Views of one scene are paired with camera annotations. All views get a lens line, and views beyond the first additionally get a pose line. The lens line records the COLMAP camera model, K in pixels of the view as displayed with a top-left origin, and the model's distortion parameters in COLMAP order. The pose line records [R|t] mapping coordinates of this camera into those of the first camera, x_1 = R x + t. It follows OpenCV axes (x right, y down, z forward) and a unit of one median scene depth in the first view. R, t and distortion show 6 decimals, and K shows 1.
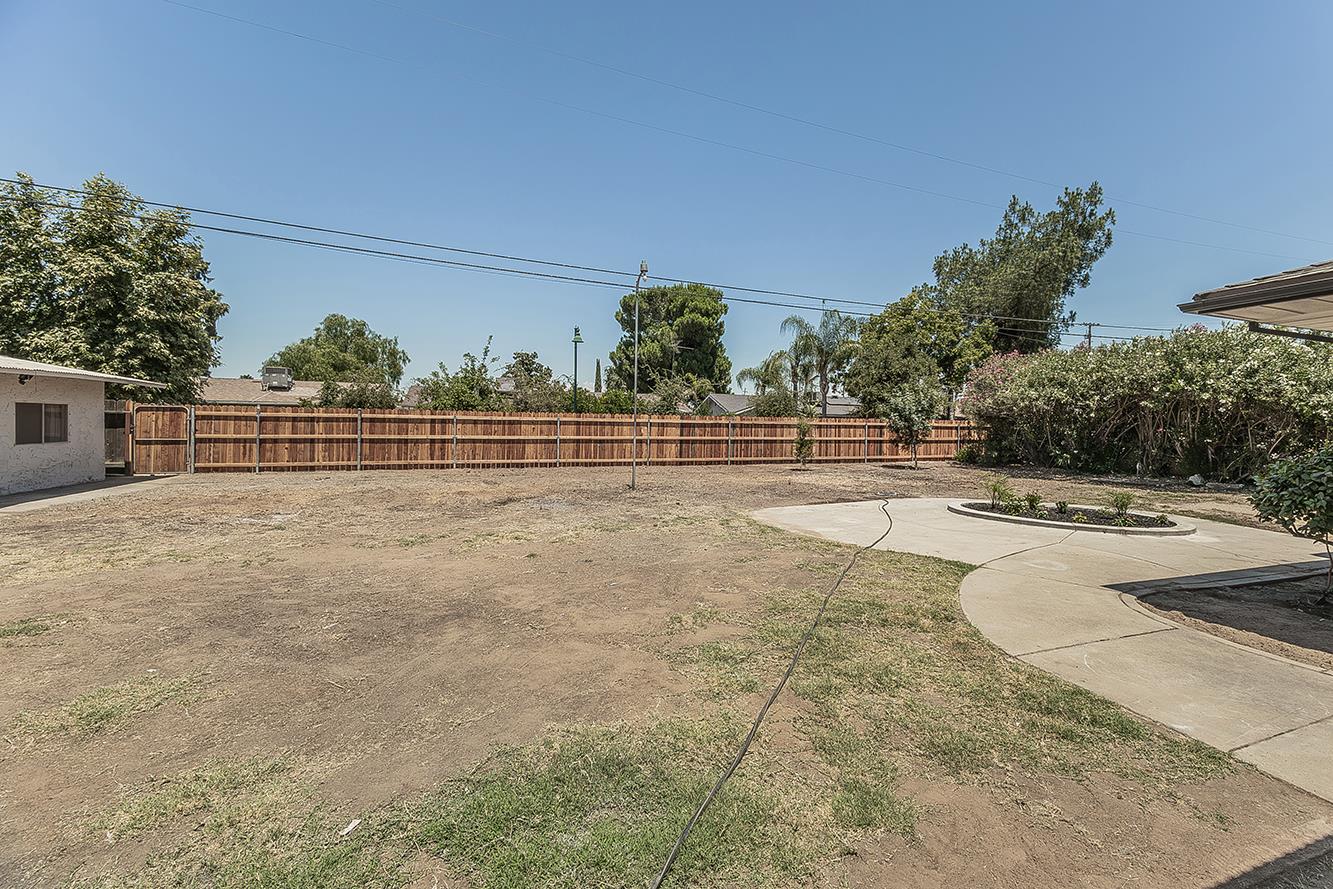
lens RADIAL K [[557.7, 0, 722.0], [0, 557.7, 431.4], [0, 0, 1]] dist [0.008615, -0.002012]
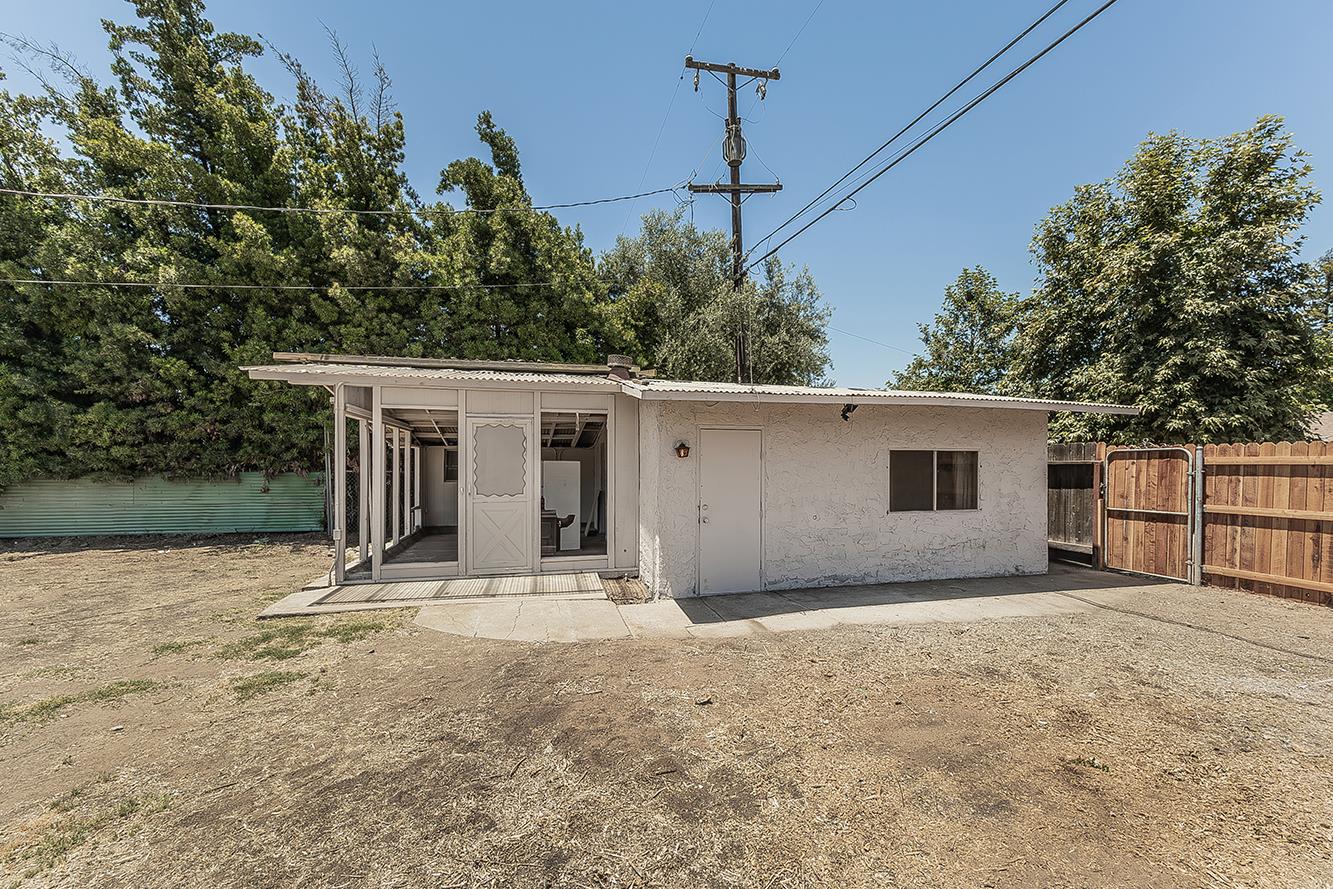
lens RADIAL K [[557.7, 0, 676.4], [0, 557.7, 472.0], [0, 0, 1]] dist [0.008615, -0.002012]
pose [[-0.105934, -0.005539, -0.994358, -0.325752], [-0.016568, 0.999856, -0.003804, -0.010689], [0.994235, 0.016071, -0.106010, 0.476330]]
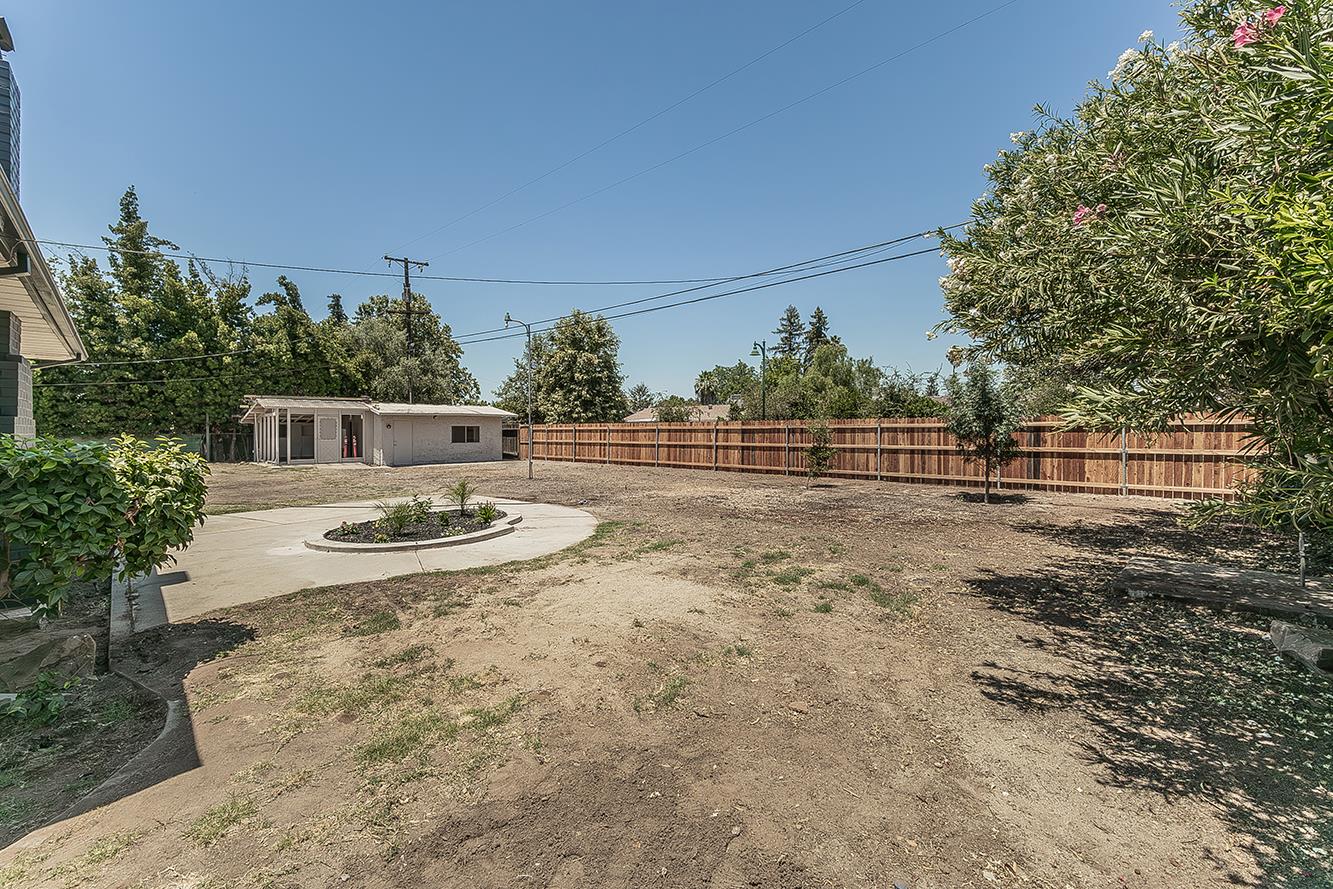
lens RADIAL K [[557.7, 0, 662.2], [0, 557.7, 430.2], [0, 0, 1]] dist [0.008615, -0.002012]
pose [[0.388833, -0.017198, -0.921148, 0.817694], [-0.003751, 0.999788, -0.020250, 0.008025], [0.921301, 0.011329, 0.388686, 0.525696]]
